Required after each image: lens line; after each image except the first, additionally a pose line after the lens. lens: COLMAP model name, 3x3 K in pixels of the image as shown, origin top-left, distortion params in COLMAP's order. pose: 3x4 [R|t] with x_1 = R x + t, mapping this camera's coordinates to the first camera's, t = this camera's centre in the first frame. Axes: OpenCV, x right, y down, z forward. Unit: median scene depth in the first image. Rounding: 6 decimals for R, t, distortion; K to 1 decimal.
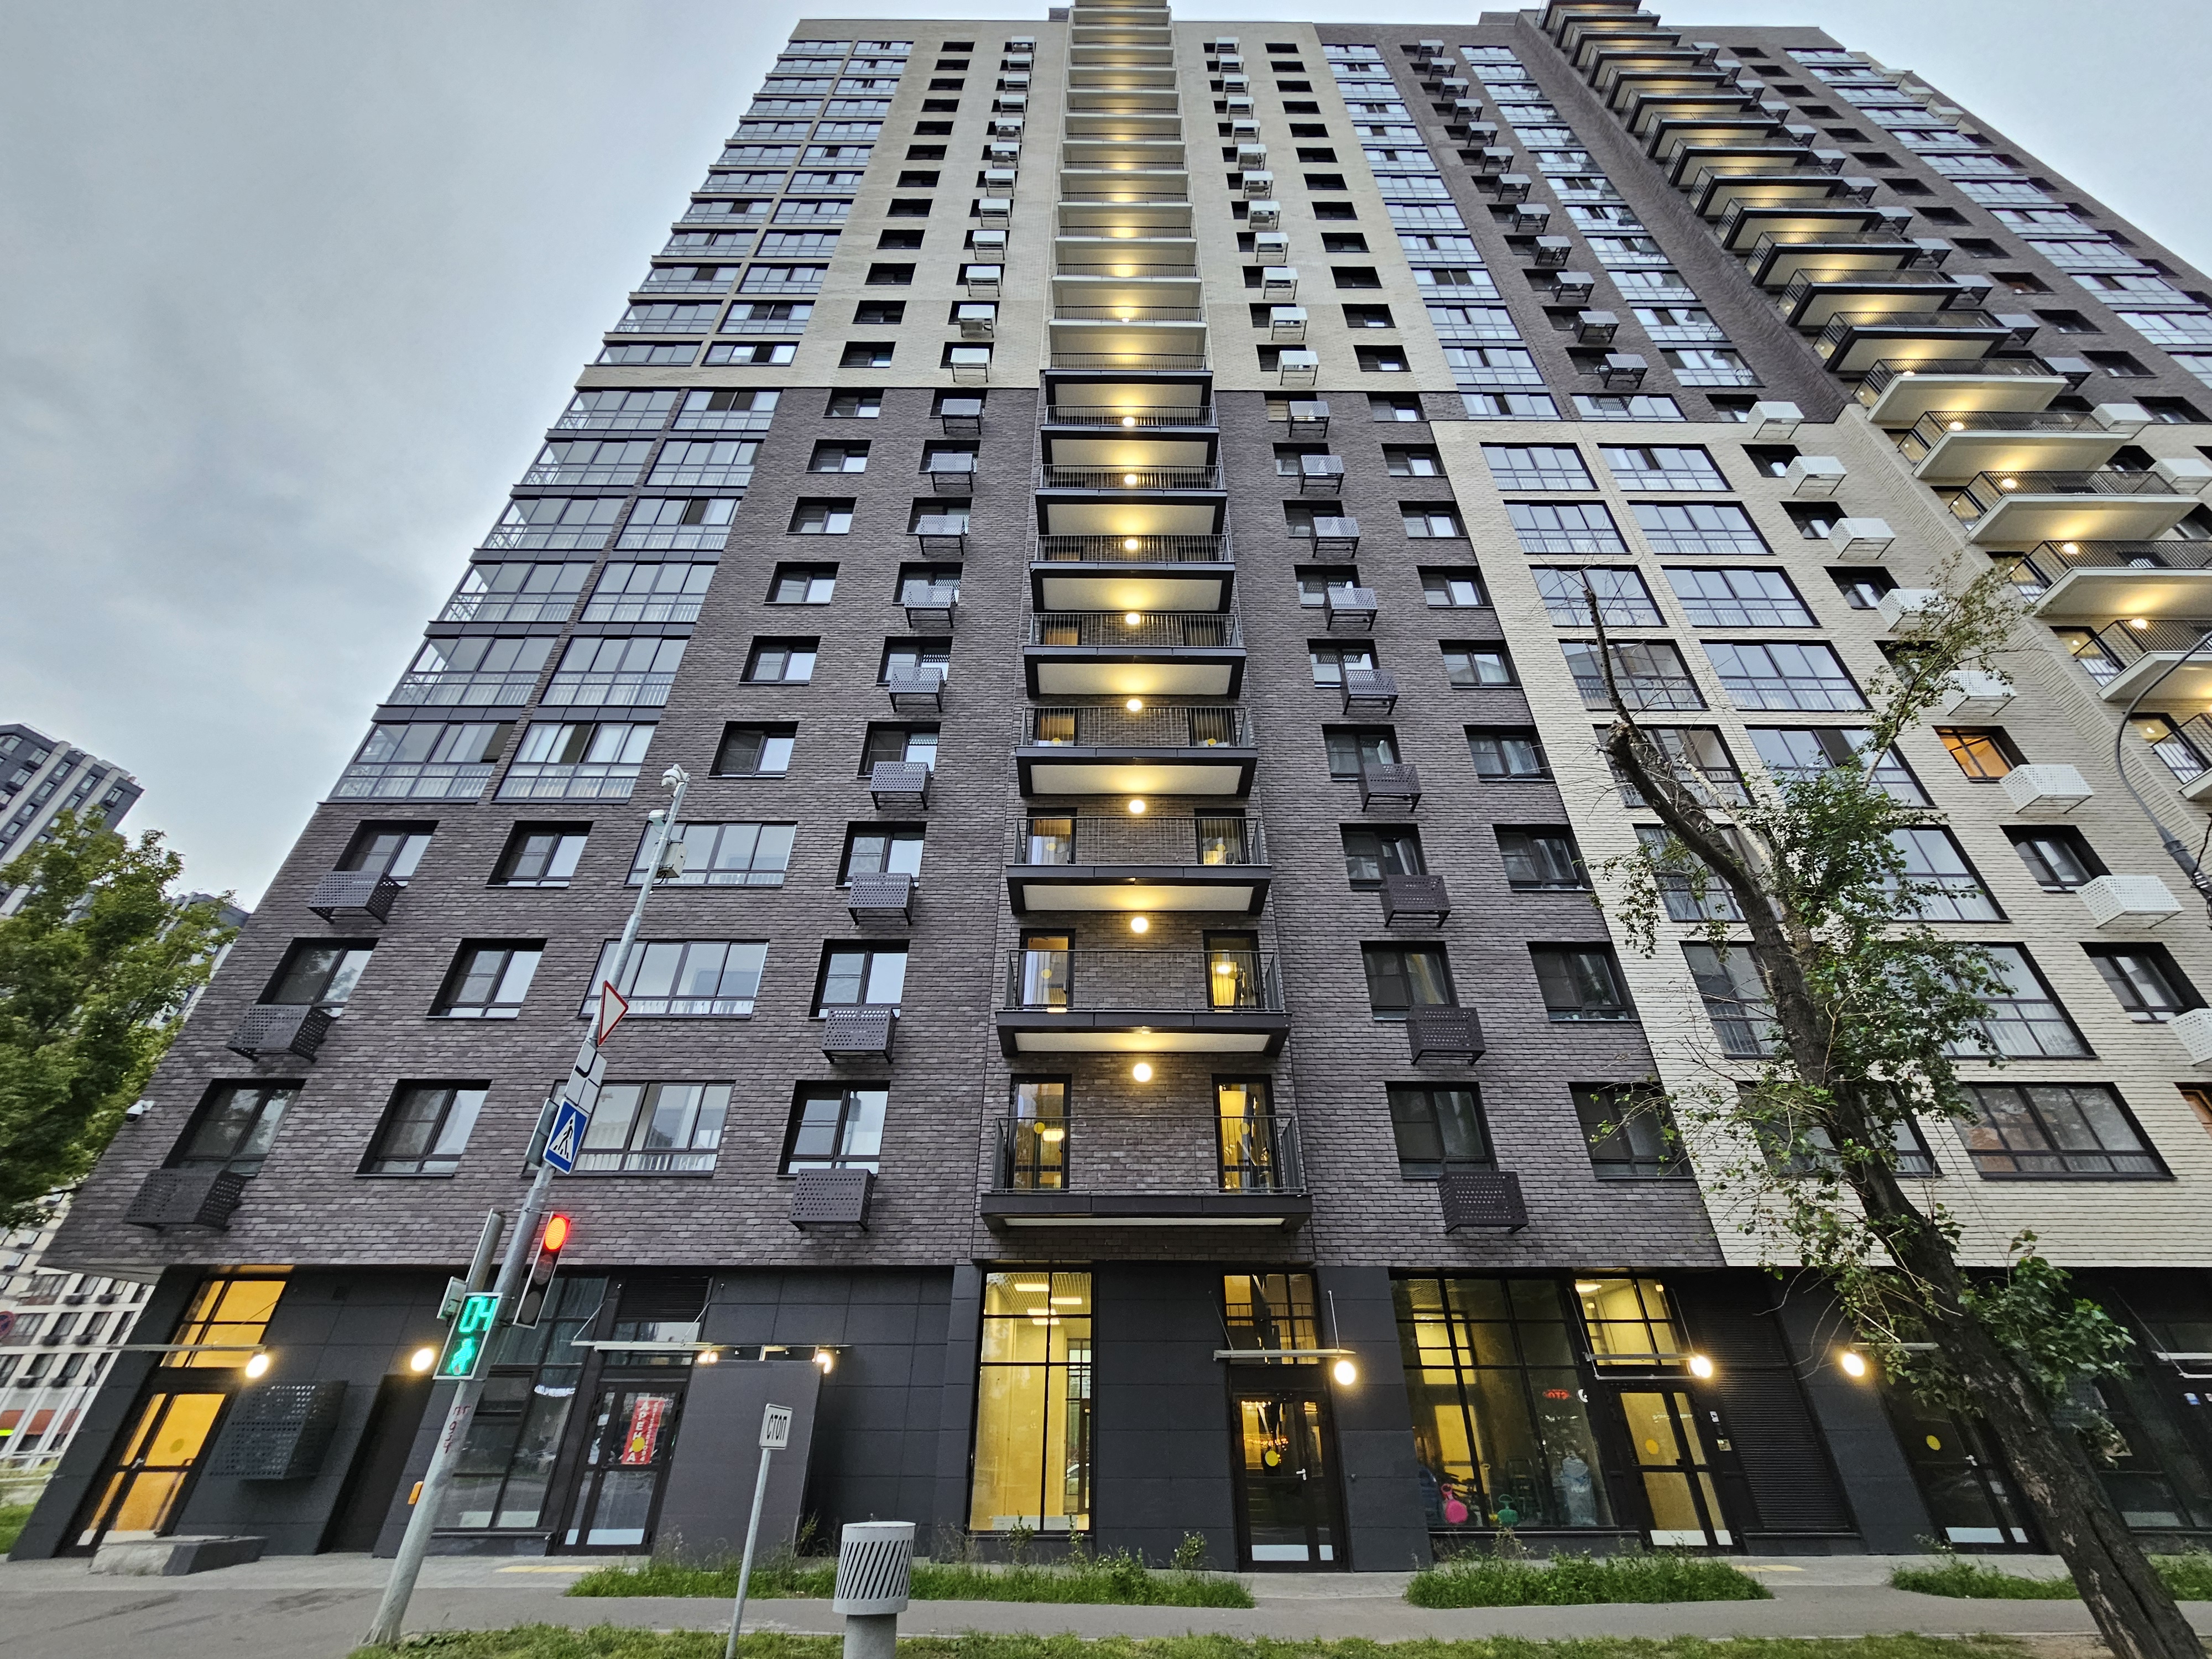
lens RADIAL K [[904.7, 0, 1106.0], [0, 904.7, 829.5], [0, 0, 1]] dist [0.000437, 0.000405]
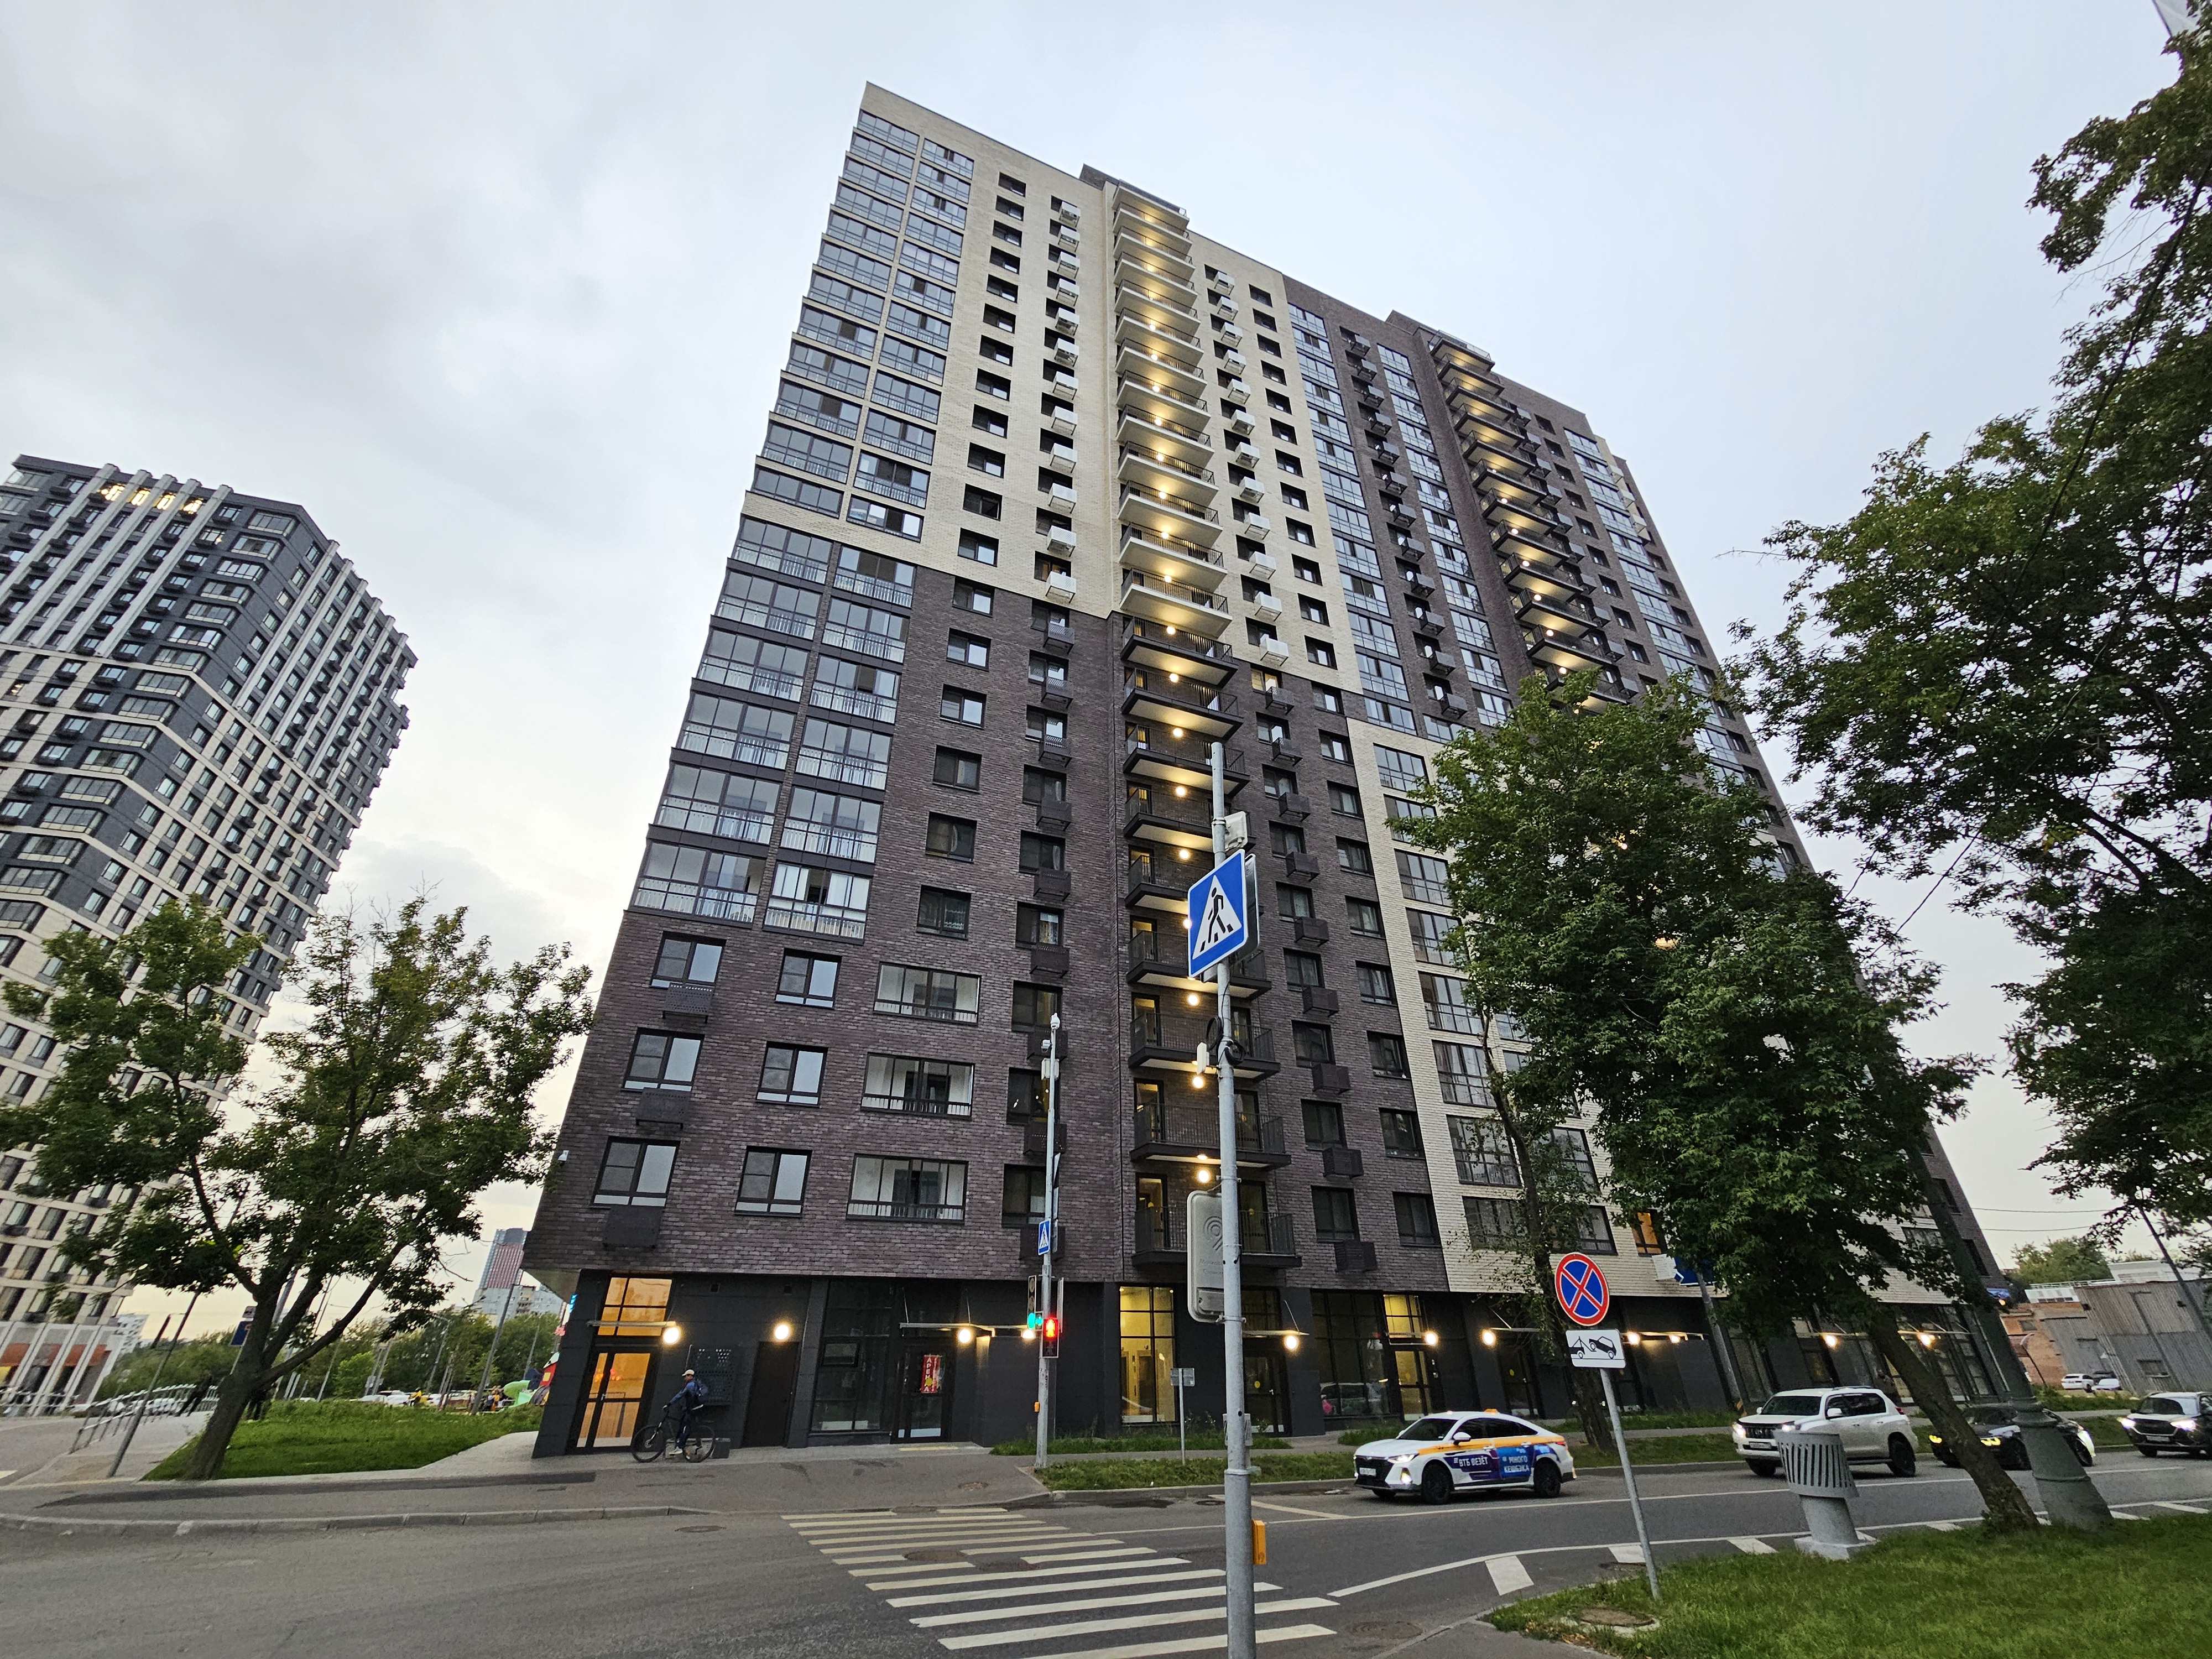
lens RADIAL K [[904.7, 0, 1106.0], [0, 904.7, 829.5], [0, 0, 1]] dist [0.000437, 0.000405]
pose [[0.923629, 0.189751, 0.333023, -0.727221], [-0.210539, 0.977209, 0.027127, -0.343718], [-0.320286, -0.095169, 0.942528, -0.466337]]
